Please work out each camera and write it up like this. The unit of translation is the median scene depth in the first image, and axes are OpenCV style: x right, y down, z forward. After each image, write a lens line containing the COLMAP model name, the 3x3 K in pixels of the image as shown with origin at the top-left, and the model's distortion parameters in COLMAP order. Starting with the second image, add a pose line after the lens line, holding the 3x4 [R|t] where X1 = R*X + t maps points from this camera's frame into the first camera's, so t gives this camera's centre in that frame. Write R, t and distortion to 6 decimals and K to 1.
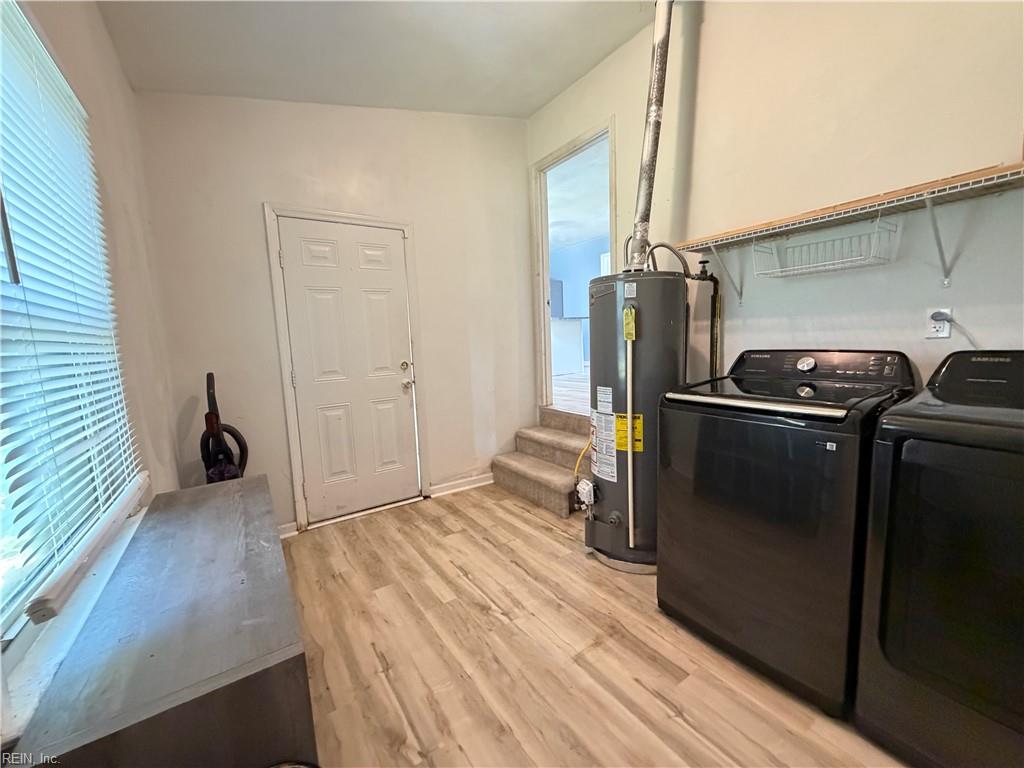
lens RADIAL K [[410.4, 0, 509.5], [0, 410.4, 385.1], [0, 0, 1]] dist [0.000356, 0.000200]
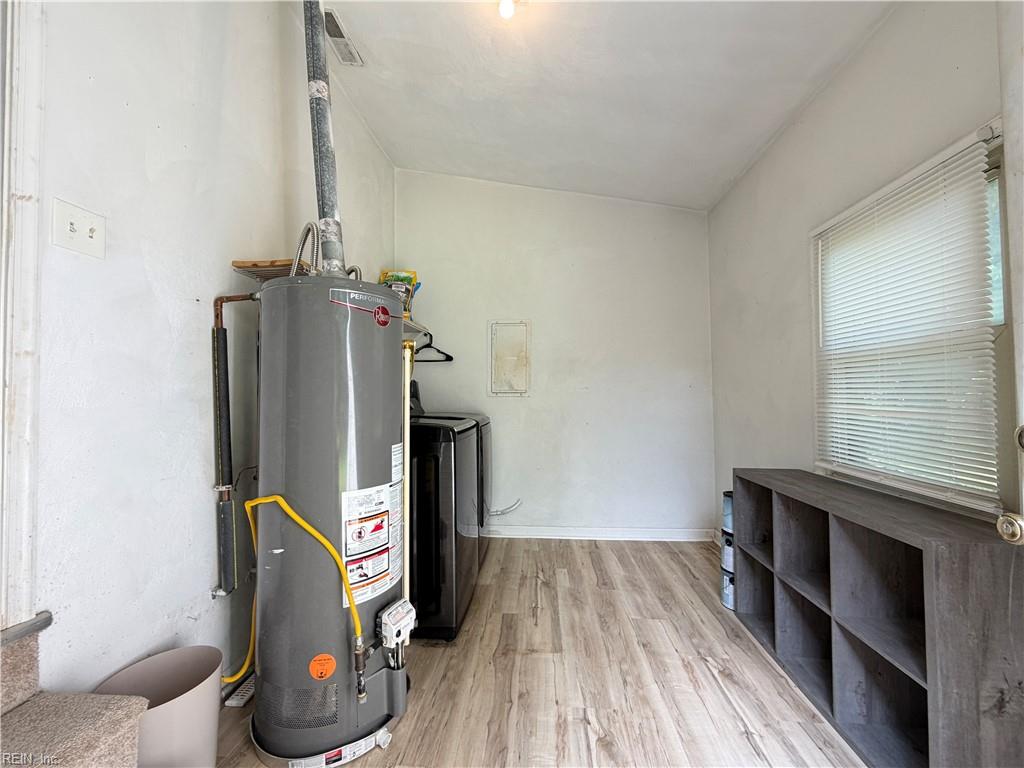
lens RADIAL K [[410.4, 0, 509.5], [0, 410.4, 385.1], [0, 0, 1]] dist [0.000356, 0.000200]
pose [[-0.784290, 0.064931, 0.616988, -0.470451], [0.113062, 0.992813, 0.039237, -0.130871], [-0.610006, 0.100531, -0.785994, 1.849908]]
